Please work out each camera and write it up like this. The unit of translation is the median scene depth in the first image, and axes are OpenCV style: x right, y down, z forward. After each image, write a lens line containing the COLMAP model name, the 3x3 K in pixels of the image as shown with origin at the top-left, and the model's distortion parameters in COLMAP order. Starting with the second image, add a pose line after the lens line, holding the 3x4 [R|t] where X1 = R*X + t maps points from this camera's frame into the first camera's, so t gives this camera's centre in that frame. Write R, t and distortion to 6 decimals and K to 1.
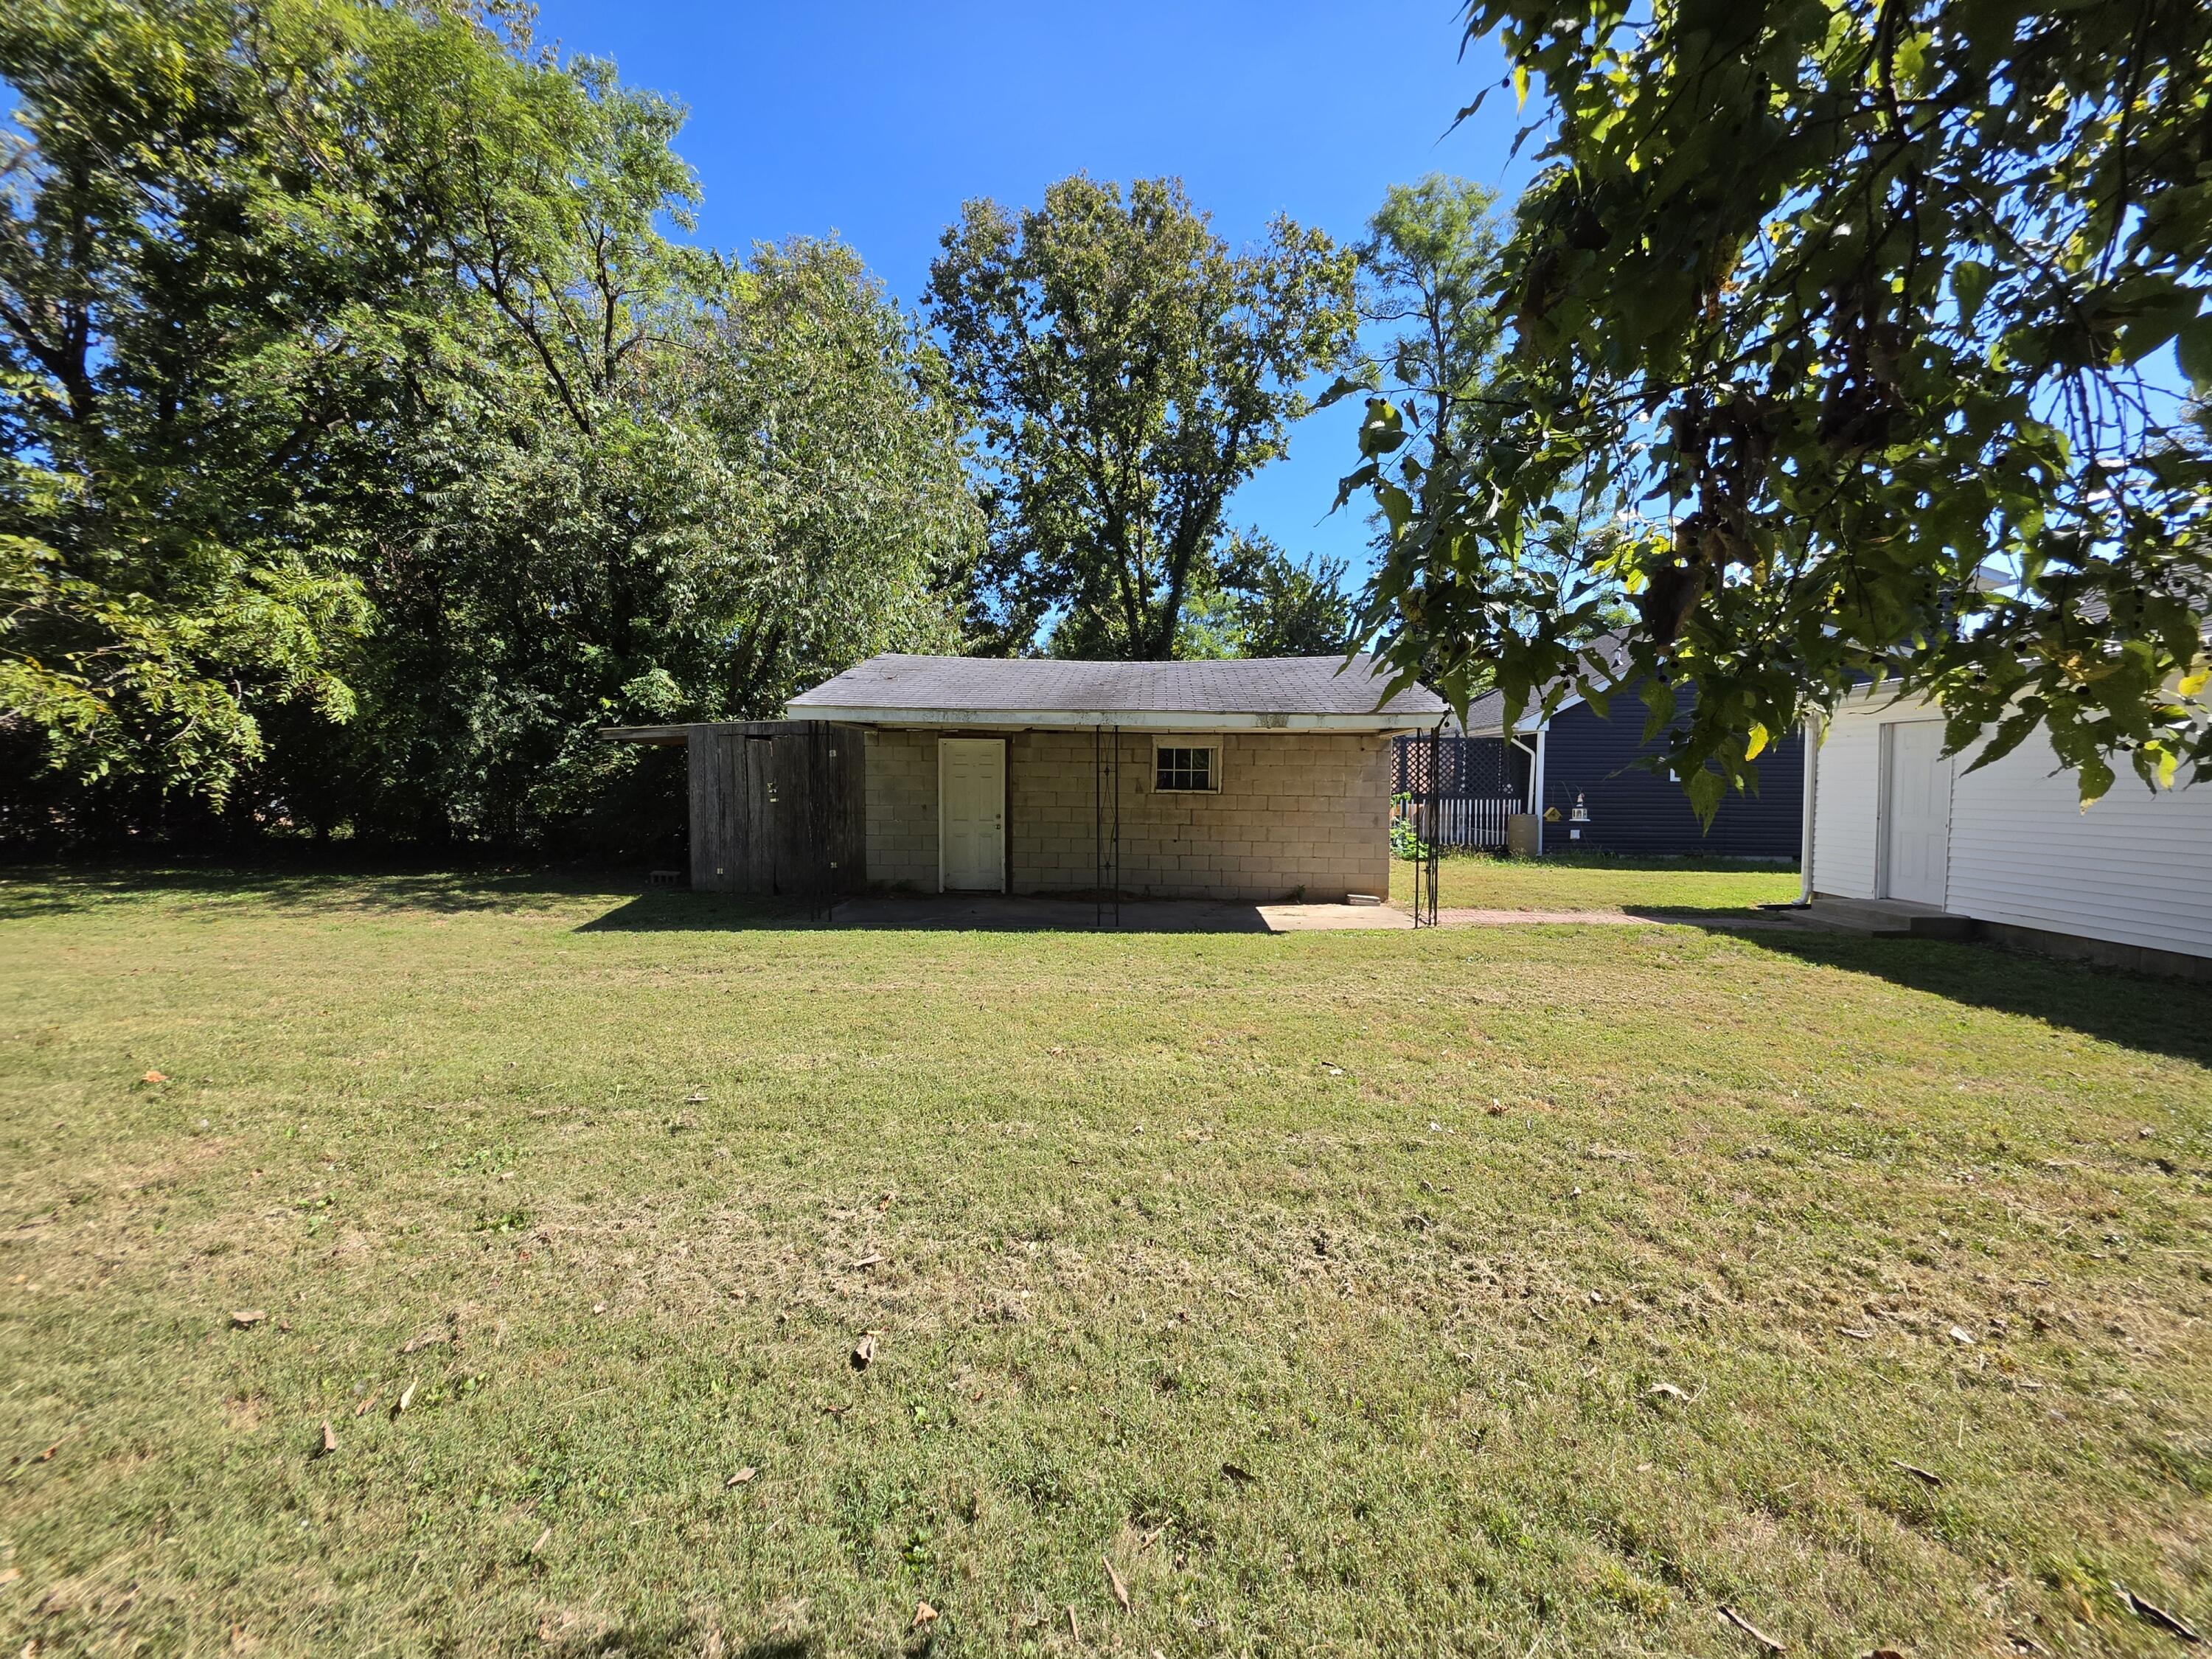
lens RADIAL K [[889.1, 0, 1100.0], [0, 889.1, 826.4], [0, 0, 1]] dist [-0.003315, 0.000146]
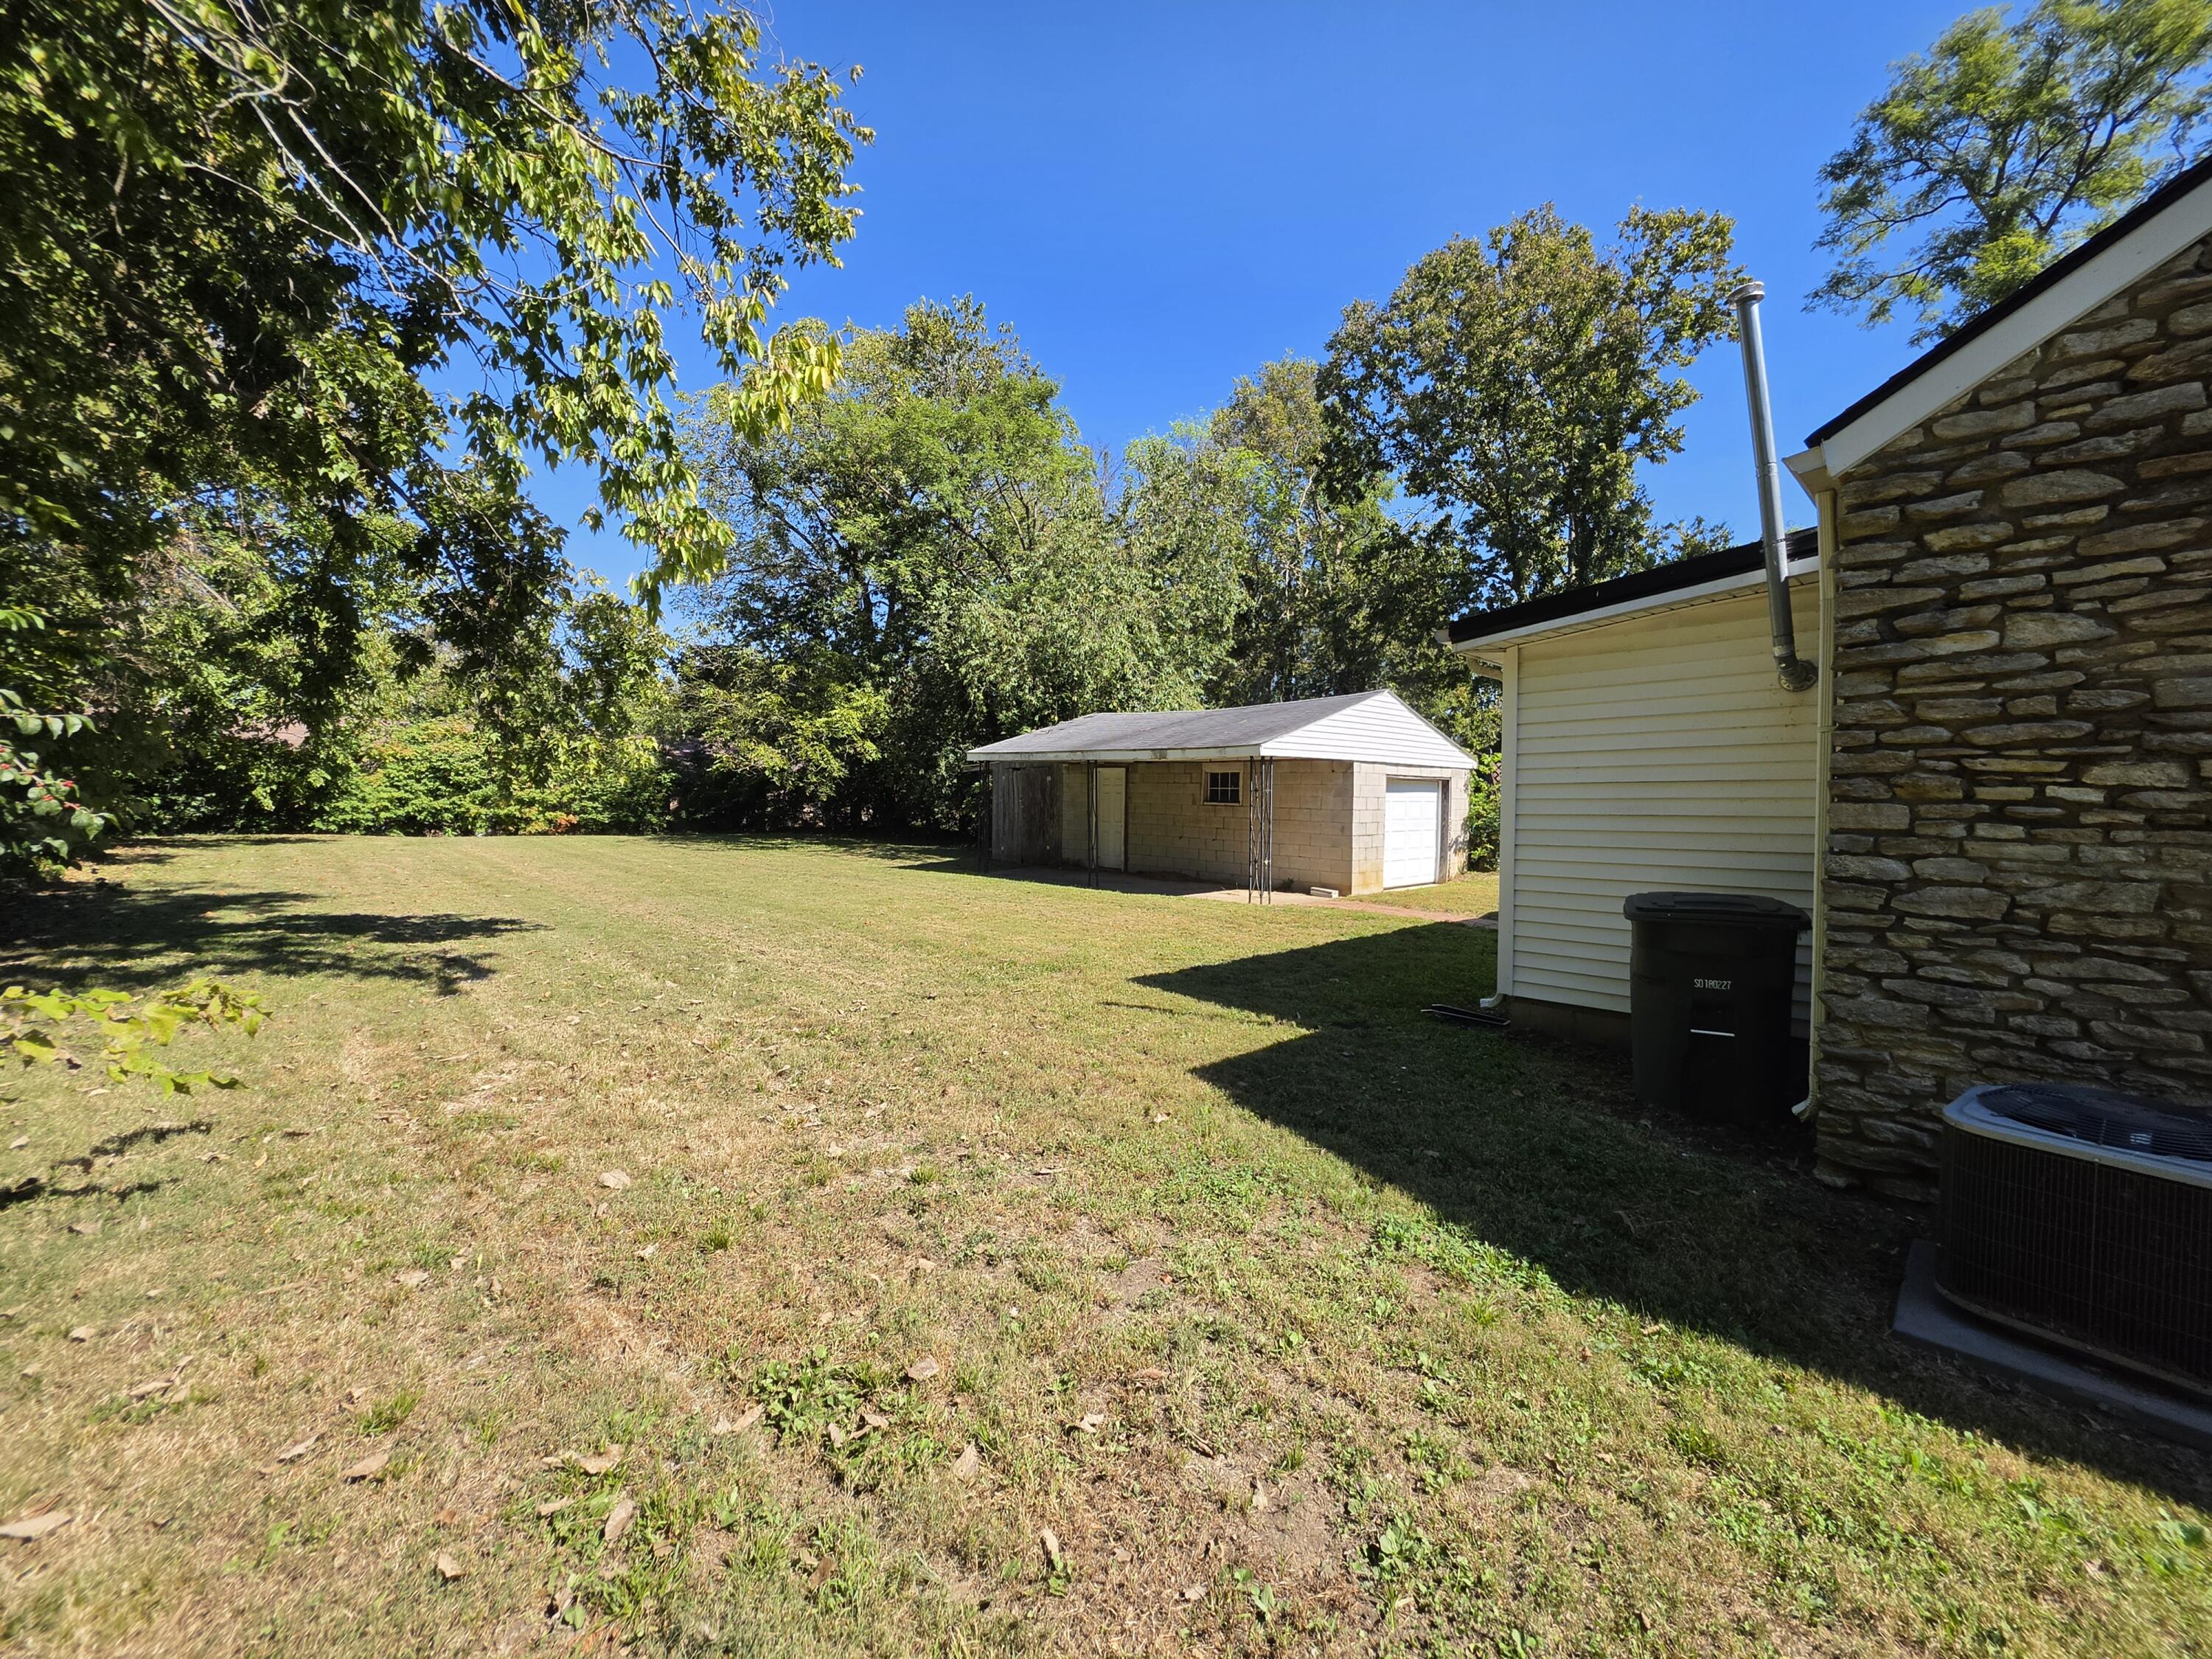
lens RADIAL K [[879.7, 0, 1106.9], [0, 879.7, 824.5], [0, 0, 1]] dist [-0.015386, 0.000146]
pose [[0.717428, 0.037489, -0.695623, 0.916218], [-0.059939, 0.998170, -0.008024, 0.014777], [0.694049, 0.047451, 0.718362, -0.105476]]
